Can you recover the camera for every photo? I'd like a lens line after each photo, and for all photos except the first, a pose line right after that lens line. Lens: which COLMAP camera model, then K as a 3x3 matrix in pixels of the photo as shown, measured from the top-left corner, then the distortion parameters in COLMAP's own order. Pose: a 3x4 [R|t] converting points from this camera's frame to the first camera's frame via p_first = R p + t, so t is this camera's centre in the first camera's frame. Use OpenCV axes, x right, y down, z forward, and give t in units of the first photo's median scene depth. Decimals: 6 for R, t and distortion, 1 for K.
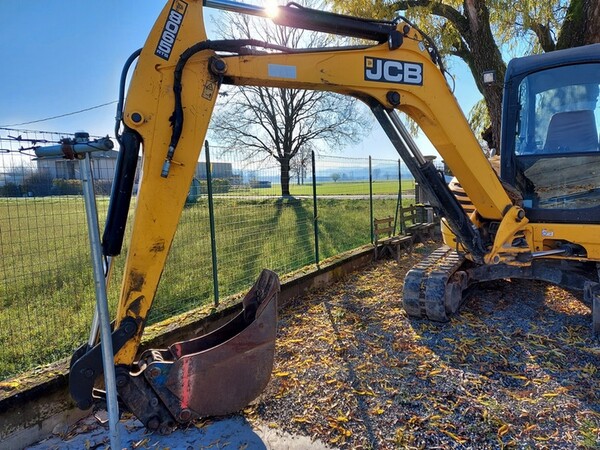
lens RADIAL K [[424.8, 0, 296.8], [0, 424.8, 227.1], [0, 0, 1]] dist [0.072519, -0.038762]
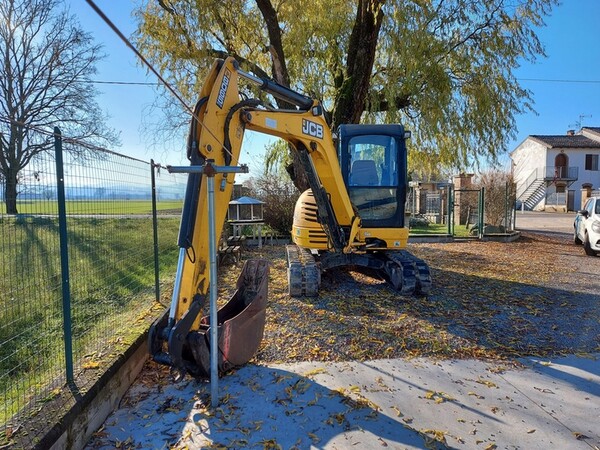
lens RADIAL K [[424.8, 0, 297.7], [0, 424.8, 225.3], [0, 0, 1]] dist [0.072519, -0.038762]
pose [[0.818585, -0.003984, 0.574372, -0.710021], [0.034129, 0.998547, -0.041714, 0.048889], [-0.573371, 0.053749, 0.817531, -0.215113]]
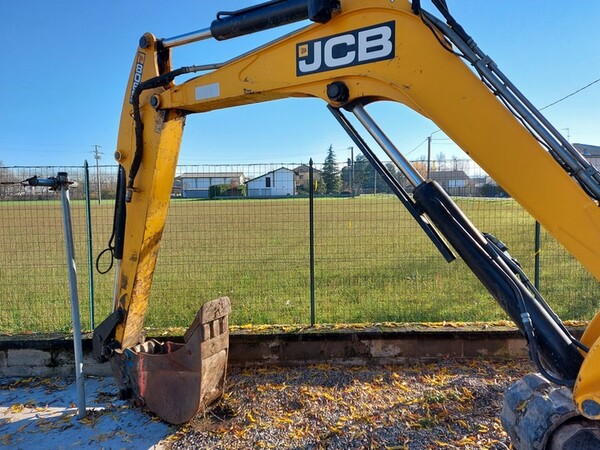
lens RADIAL K [[424.8, 0, 300.7], [0, 424.8, 225.9], [0, 0, 1]] dist [0.072519, -0.038762]
pose [[0.513358, 0.085986, -0.853856, 0.786621], [-0.087366, 0.995035, 0.047676, -0.117860], [0.853716, 0.050123, 0.518321, 0.614397]]
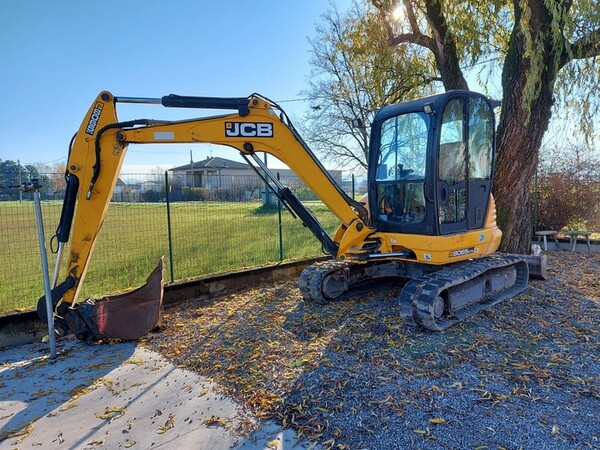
lens RADIAL K [[424.8, 0, 299.9], [0, 424.8, 225.5], [0, 0, 1]] dist [0.072519, -0.038762]
pose [[0.964660, 0.024990, -0.262311, 0.805237], [-0.029598, 0.999469, -0.013628, -0.007331], [0.261832, 0.020910, 0.964887, -0.404555]]
